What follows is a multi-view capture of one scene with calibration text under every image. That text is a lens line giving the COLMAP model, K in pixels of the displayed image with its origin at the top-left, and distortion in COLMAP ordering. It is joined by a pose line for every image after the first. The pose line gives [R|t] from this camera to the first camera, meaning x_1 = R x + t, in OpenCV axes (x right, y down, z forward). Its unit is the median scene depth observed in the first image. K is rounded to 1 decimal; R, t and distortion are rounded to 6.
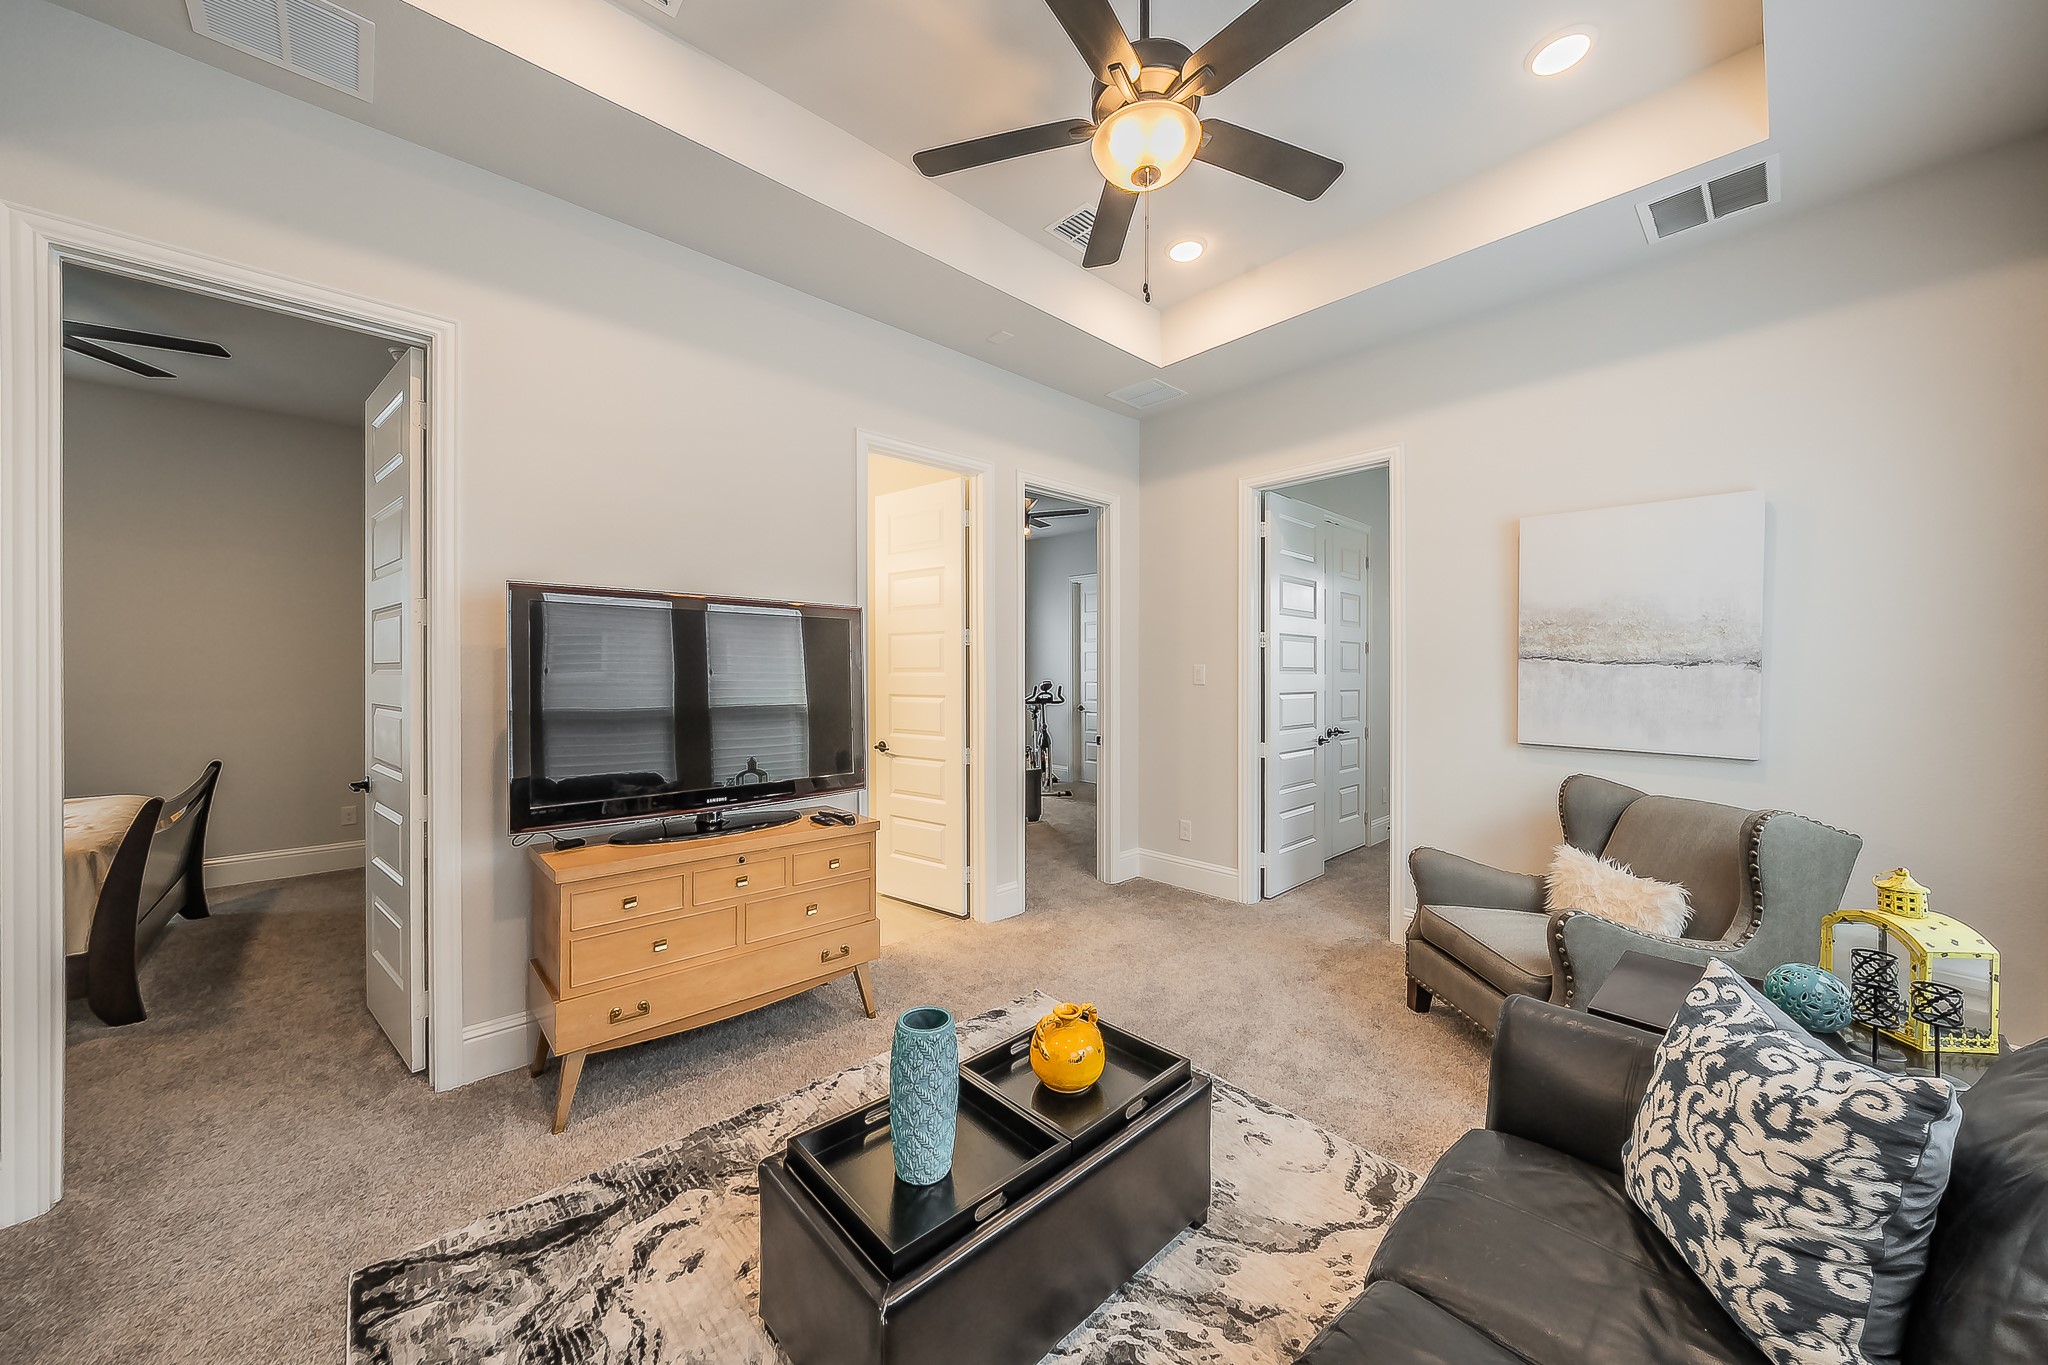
lens RADIAL K [[732.4, 0, 1021.1], [0, 732.4, 670.4], [0, 0, 1]] dist [0.002866, 0.000262]
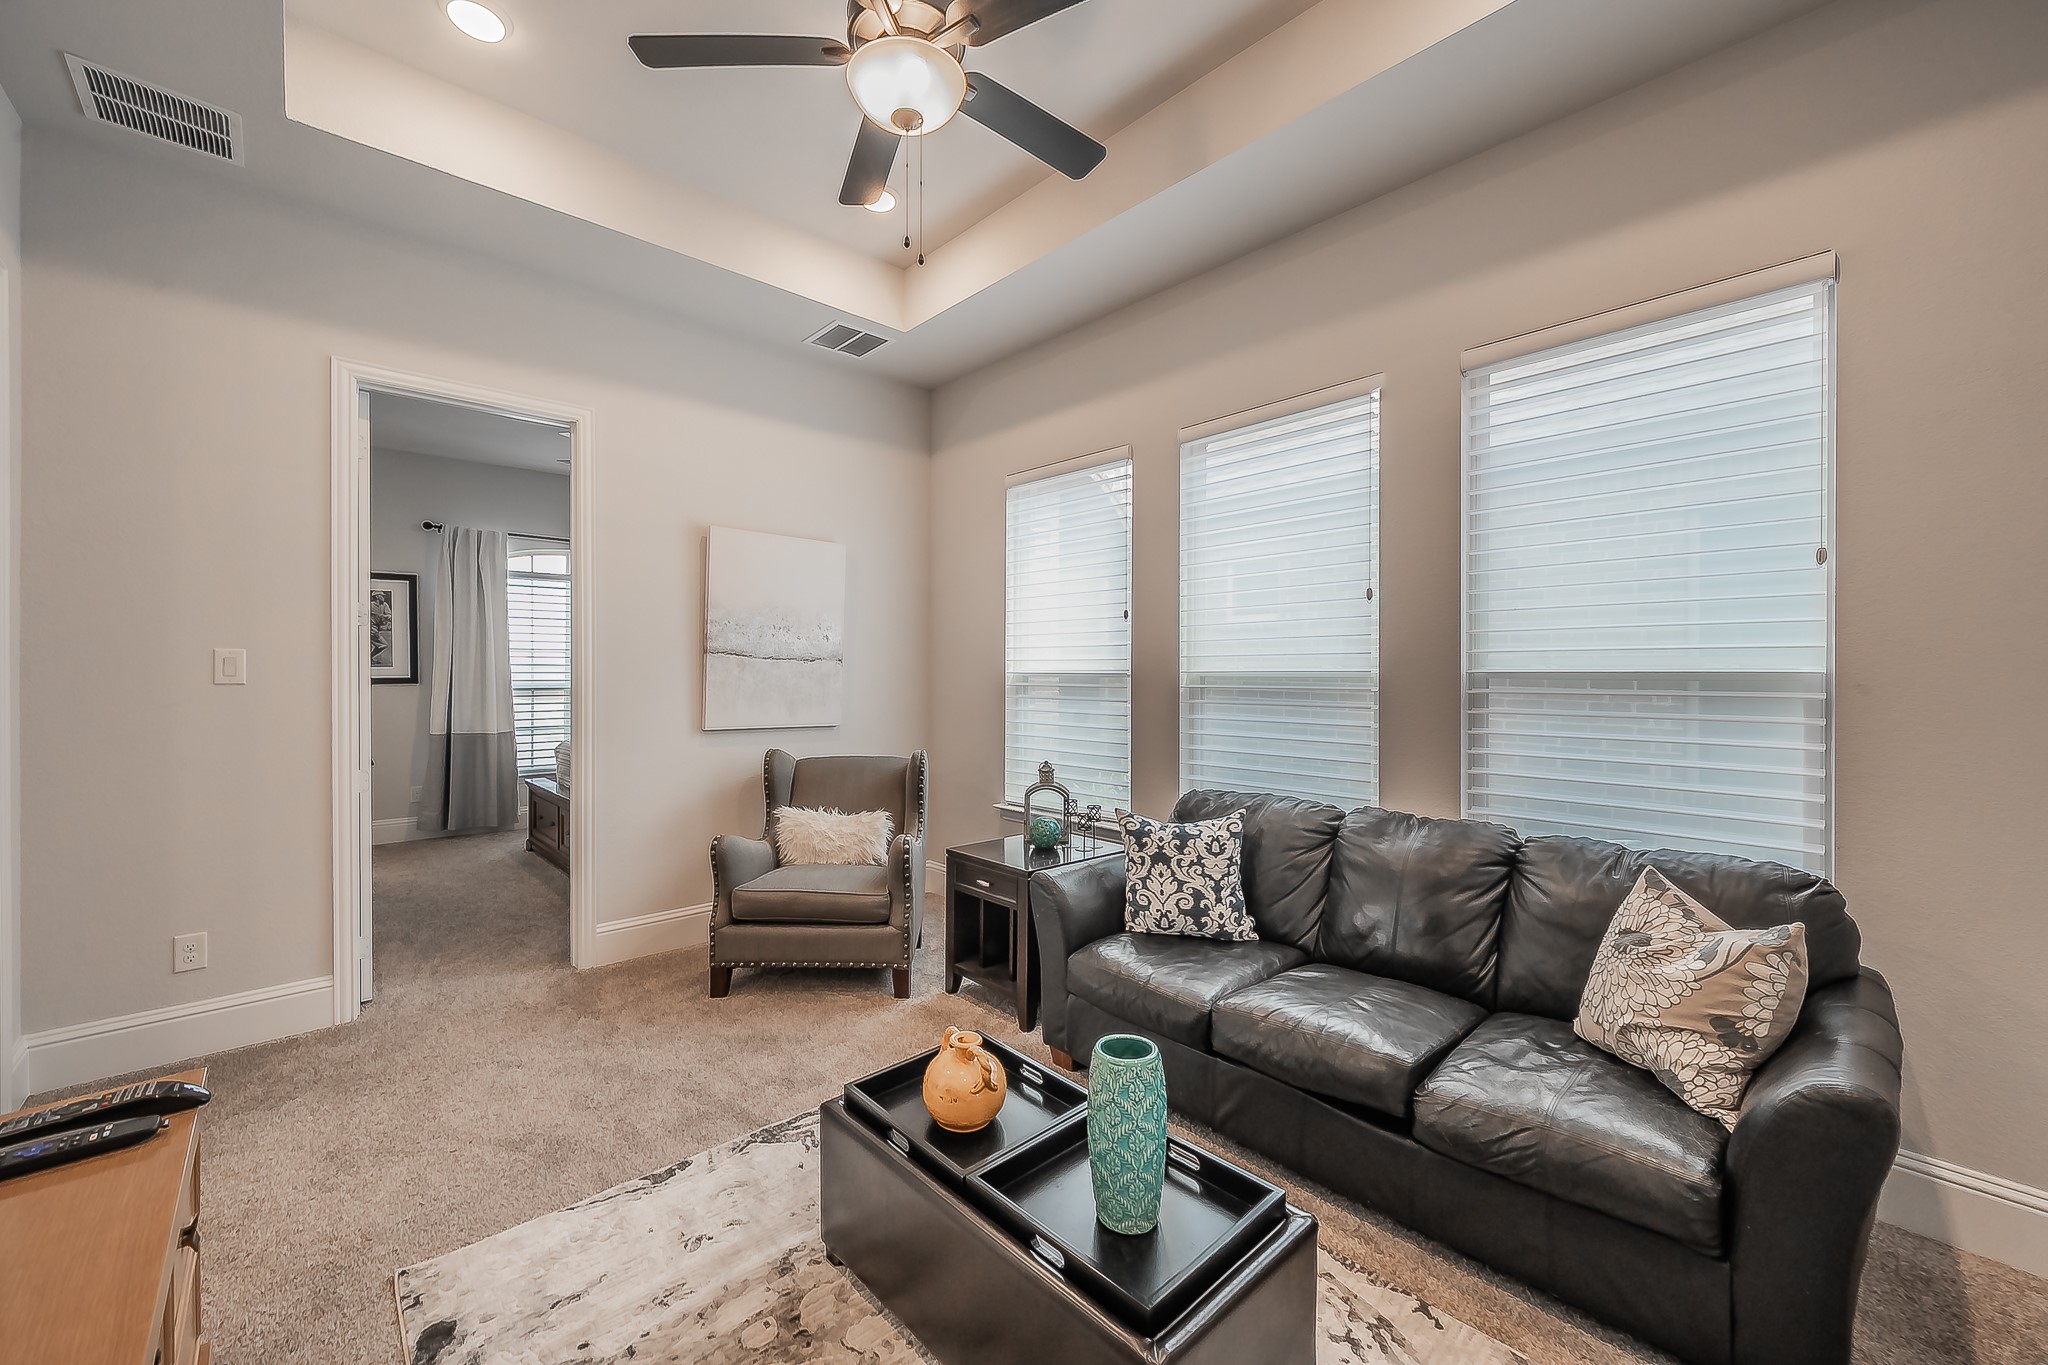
lens RADIAL K [[808.0, 0, 1016.9], [0, 808.0, 672.4], [0, 0, 1]] dist [-0.001847, -0.000359]
pose [[-0.002980, -0.003547, 0.999989, -0.712879], [-0.003706, 0.999987, 0.003536, 0.009141], [-0.999989, -0.003695, -0.002994, 0.726926]]
